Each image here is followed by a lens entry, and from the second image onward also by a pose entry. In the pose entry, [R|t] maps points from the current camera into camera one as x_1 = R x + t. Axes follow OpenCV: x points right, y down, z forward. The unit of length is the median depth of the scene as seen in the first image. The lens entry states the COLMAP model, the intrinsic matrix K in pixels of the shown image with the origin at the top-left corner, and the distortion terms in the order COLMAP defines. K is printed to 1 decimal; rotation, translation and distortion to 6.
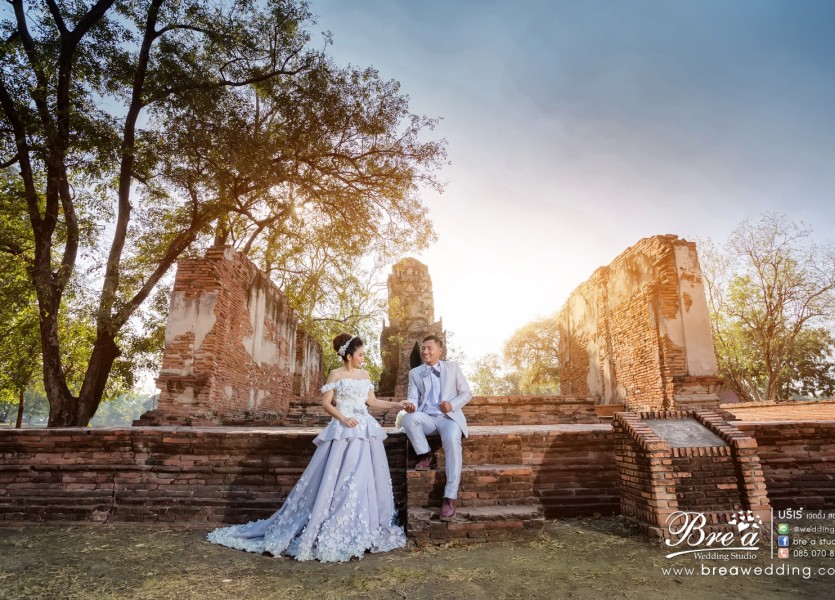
lens RADIAL K [[629.5, 0, 417.5], [0, 629.5, 300.0], [0, 0, 1]] dist [-0.089669, 0.054808]
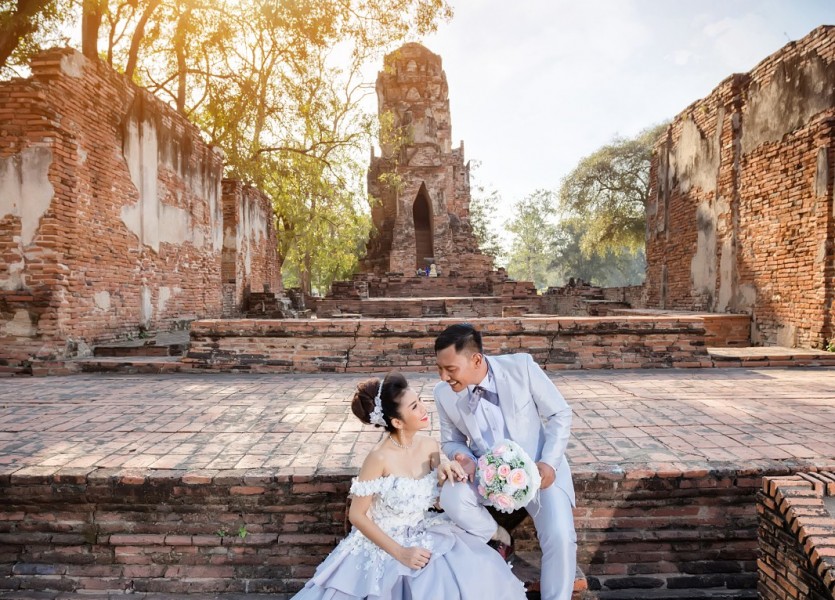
lens RADIAL K [[750.4, 0, 434.6], [0, 750.4, 301.7], [0, 0, 1]] dist [-0.075955, 0.069631]
pose [[0.999285, 0.004366, -0.037566, 0.048769], [0.008069, 0.945829, 0.324566, -0.081233], [0.036947, -0.324637, 0.945117, 0.298577]]
